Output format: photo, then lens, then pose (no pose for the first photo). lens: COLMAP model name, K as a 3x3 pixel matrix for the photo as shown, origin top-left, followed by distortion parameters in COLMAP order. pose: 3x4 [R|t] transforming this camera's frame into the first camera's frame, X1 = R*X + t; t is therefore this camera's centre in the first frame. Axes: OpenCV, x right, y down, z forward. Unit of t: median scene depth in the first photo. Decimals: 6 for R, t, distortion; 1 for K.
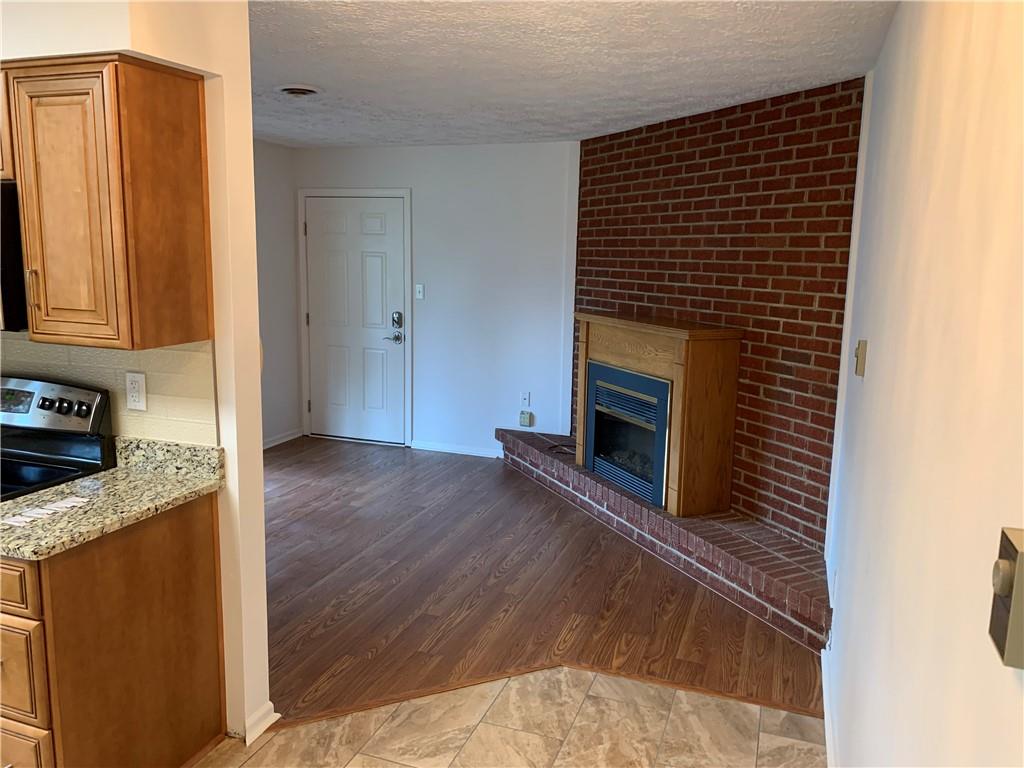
lens RADIAL K [[778.0, 0, 509.5], [0, 778.0, 373.7], [0, 0, 1]] dist [0.021962, -0.026595]
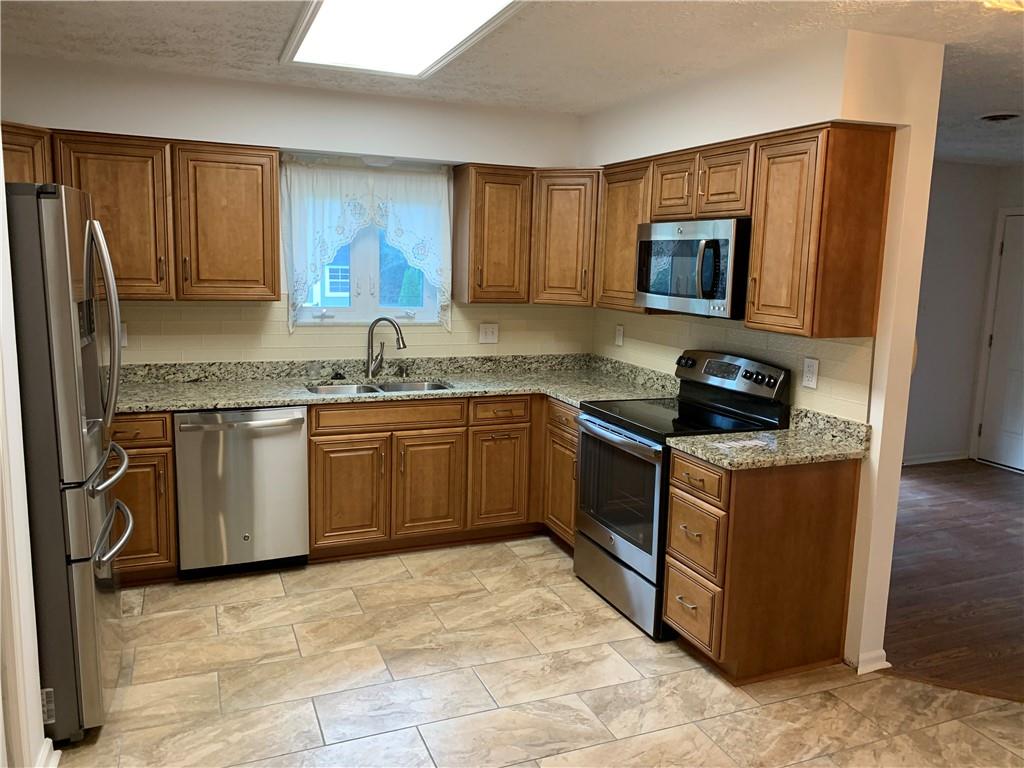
lens RADIAL K [[778.0, 0, 526.5], [0, 778.0, 368.3], [0, 0, 1]] dist [0.021962, -0.026595]
pose [[0.686389, 0.104989, -0.719616, 0.079707], [-0.128987, 0.991411, 0.021611, 0.028833], [0.715705, 0.077987, 0.694035, -0.146406]]
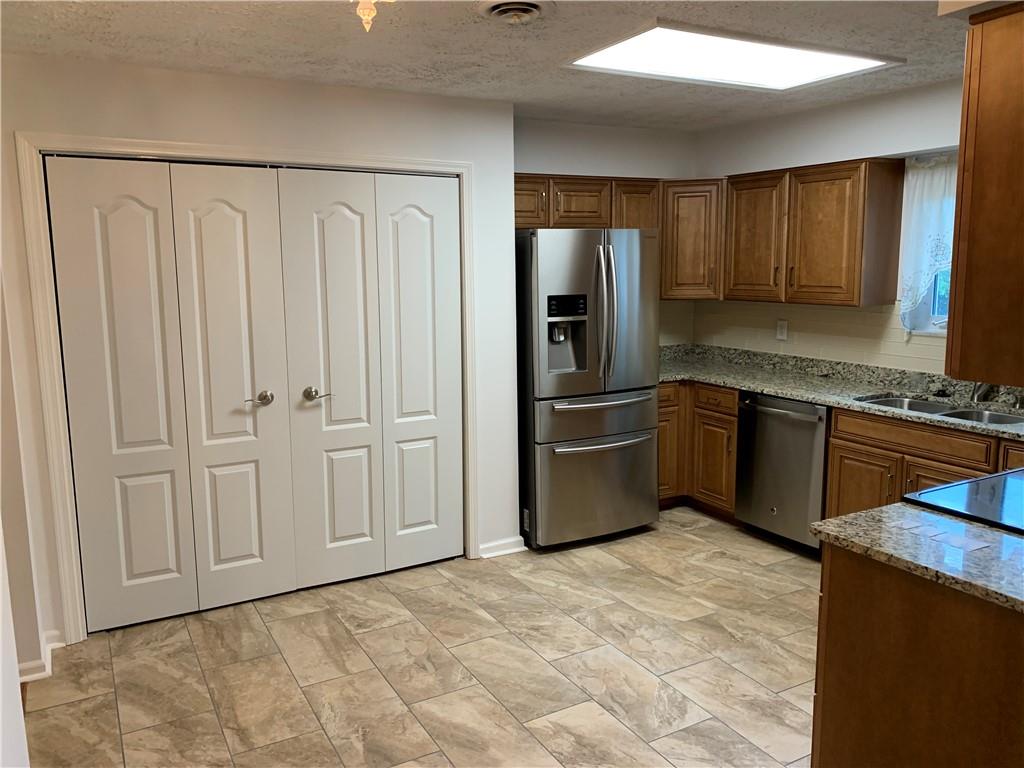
lens RADIAL K [[778.0, 0, 489.7], [0, 778.0, 370.5], [0, 0, 1]] dist [0.021962, -0.026595]
pose [[-0.654359, 0.096304, -0.750027, 0.230436], [-0.118221, 0.966632, 0.227258, -0.085120], [0.746886, 0.237377, -0.621139, 0.581848]]
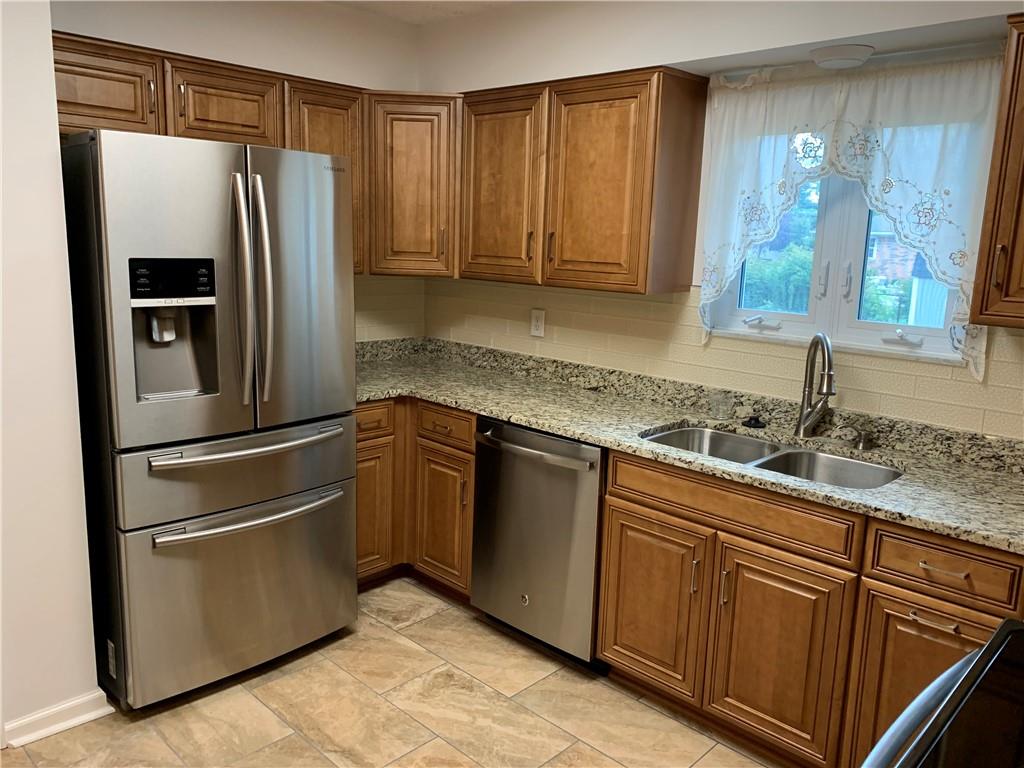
lens RADIAL K [[778.0, 0, 500.0], [0, 778.0, 370.8], [0, 0, 1]] dist [0.021962, -0.026595]
pose [[-0.397158, 0.122471, -0.909542, -0.168430], [-0.184652, 0.960125, 0.209911, -0.046860], [0.898982, 0.251317, -0.358708, 0.439746]]
